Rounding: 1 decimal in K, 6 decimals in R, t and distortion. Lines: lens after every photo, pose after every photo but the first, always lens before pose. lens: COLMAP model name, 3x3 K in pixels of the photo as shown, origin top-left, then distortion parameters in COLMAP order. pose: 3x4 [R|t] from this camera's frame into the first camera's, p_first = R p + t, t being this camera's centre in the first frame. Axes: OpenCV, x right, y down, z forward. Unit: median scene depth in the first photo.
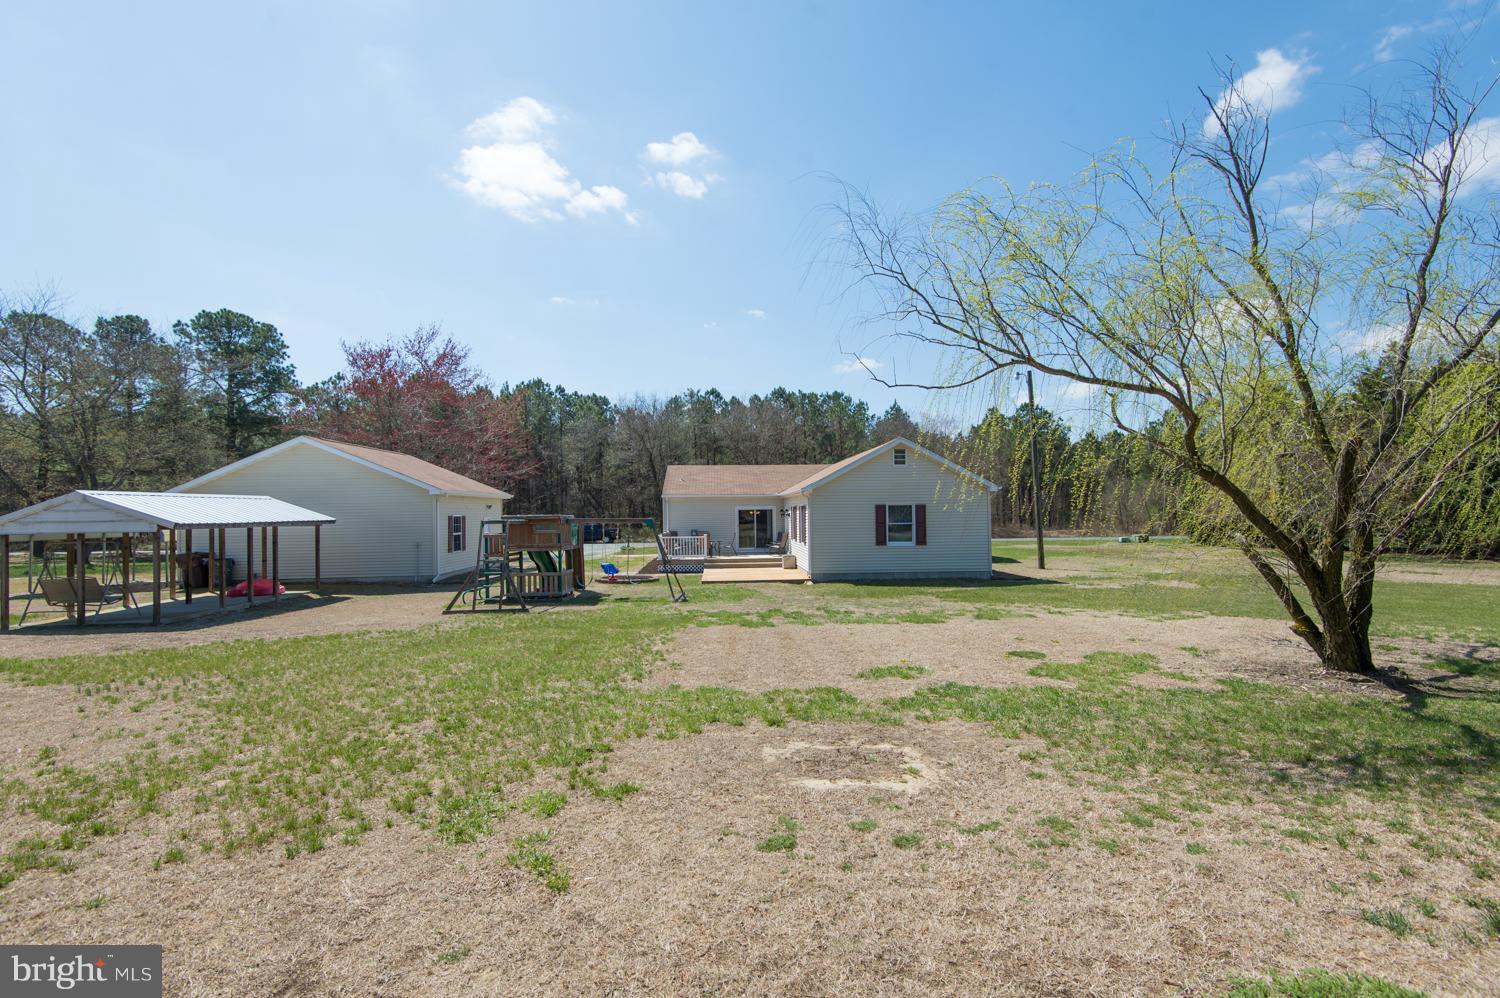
lens RADIAL K [[677.5, 0, 741.0], [0, 677.5, 503.7], [0, 0, 1]] dist [-0.000806, -0.001665]
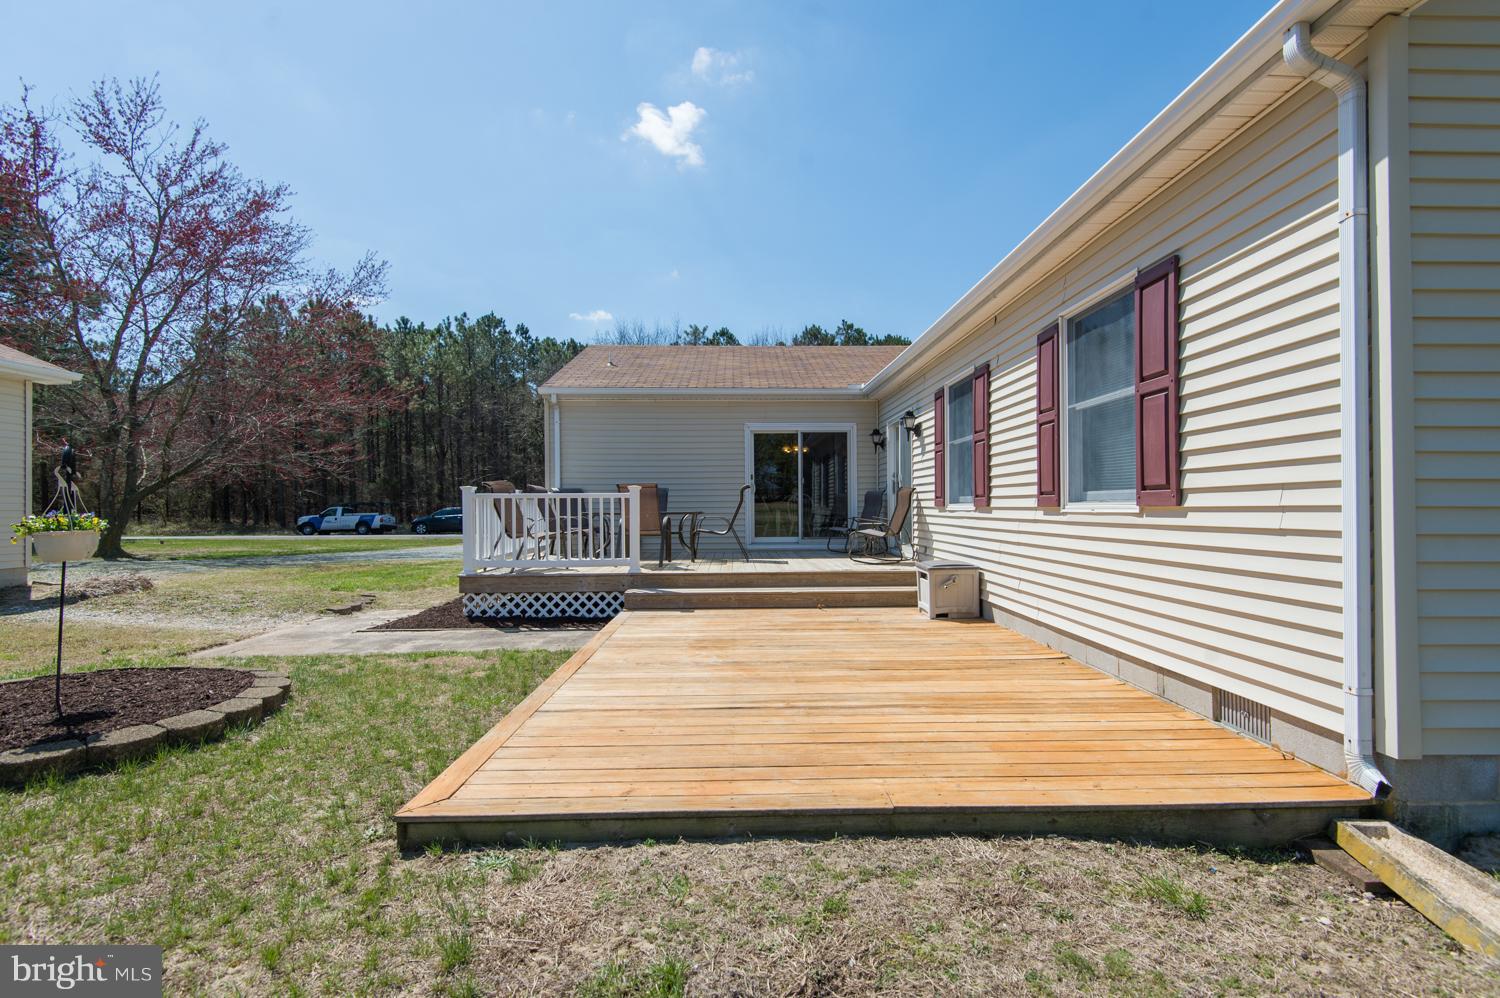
lens RADIAL K [[677.5, 0, 758.4], [0, 677.5, 502.3], [0, 0, 1]] dist [-0.000806, -0.001665]
pose [[0.999980, 0.005815, -0.002329, -0.000243], [-0.005798, 0.999958, 0.007141, 0.046989], [0.002371, -0.007127, 0.999972, 0.682342]]
